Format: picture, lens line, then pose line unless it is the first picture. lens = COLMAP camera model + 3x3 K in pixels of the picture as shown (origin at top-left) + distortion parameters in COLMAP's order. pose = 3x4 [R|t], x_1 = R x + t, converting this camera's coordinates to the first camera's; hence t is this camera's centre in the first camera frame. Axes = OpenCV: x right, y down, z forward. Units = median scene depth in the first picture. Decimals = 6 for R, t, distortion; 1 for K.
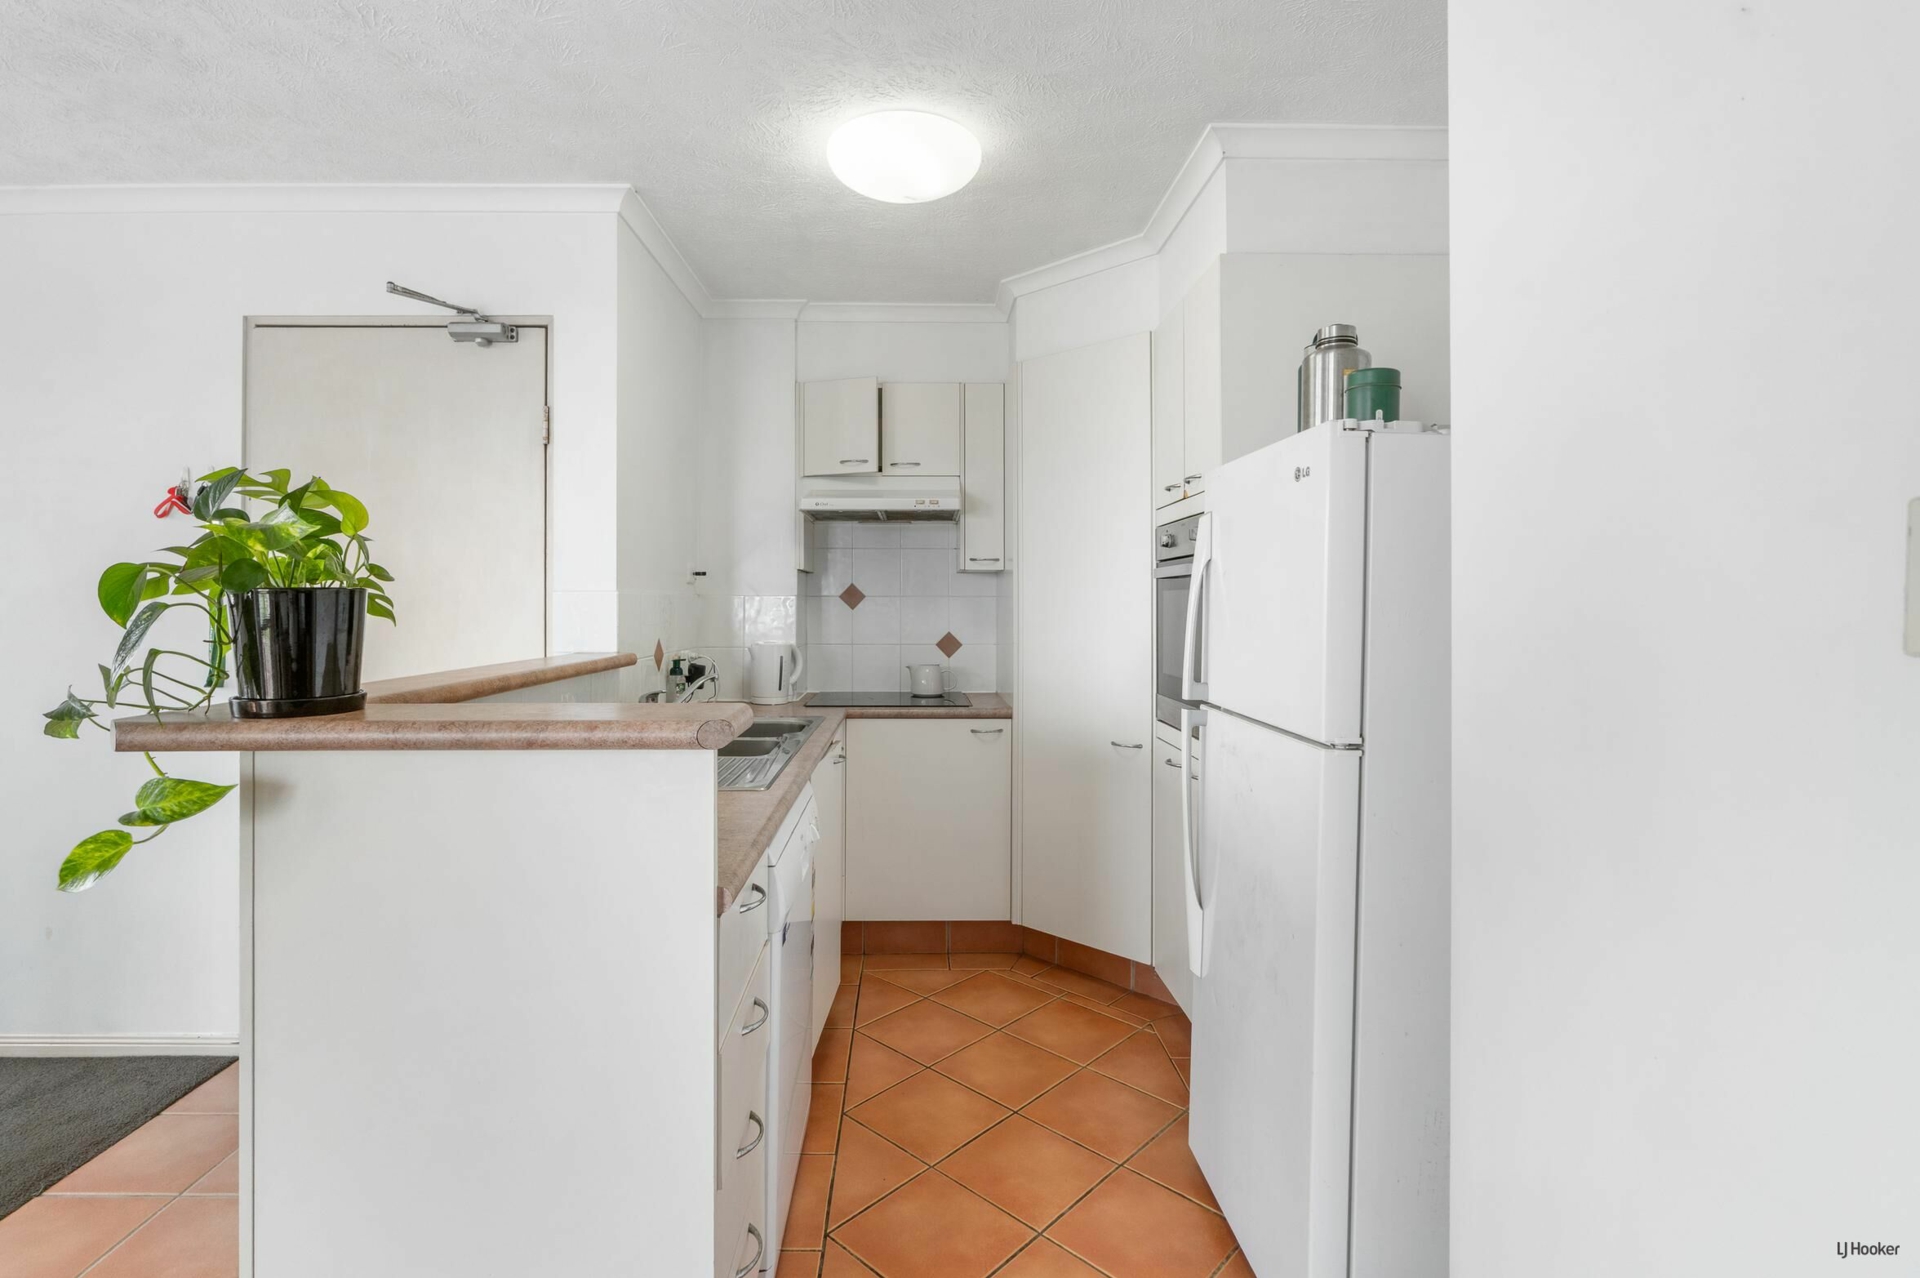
lens RADIAL K [[899.8, 0, 957.8], [0, 899.8, 627.4], [0, 0, 1]] dist [-0.002515, 0.000320]
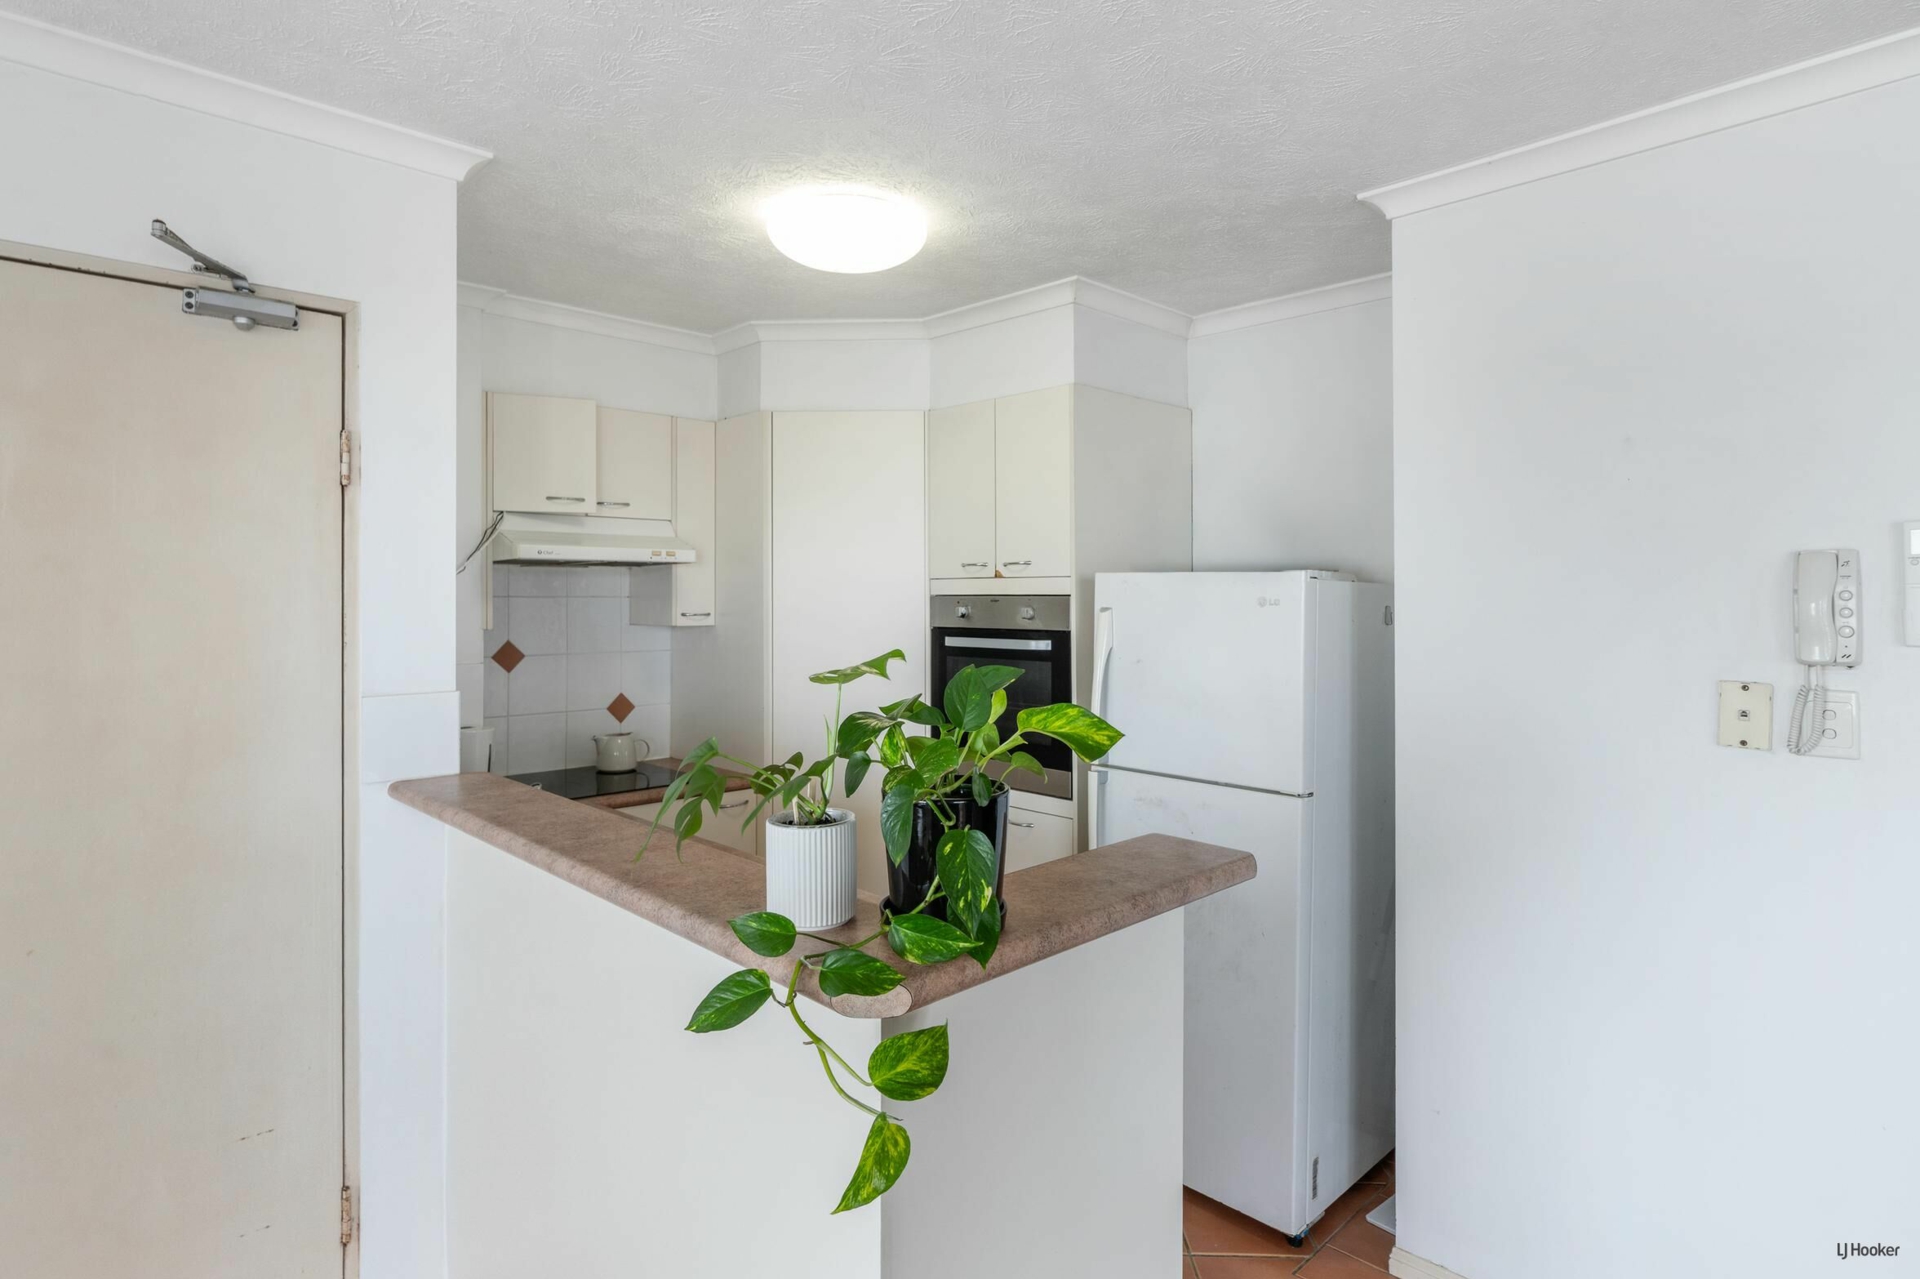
lens RADIAL K [[988.6, 0, 958.2], [0, 988.6, 628.5], [0, 0, 1]] dist [0.000157, 0.000099]
pose [[0.739097, -0.017715, 0.673365, -0.481944], [0.014199, 0.999842, 0.010719, -0.073649], [-0.673449, 0.001639, 0.739232, 0.093701]]
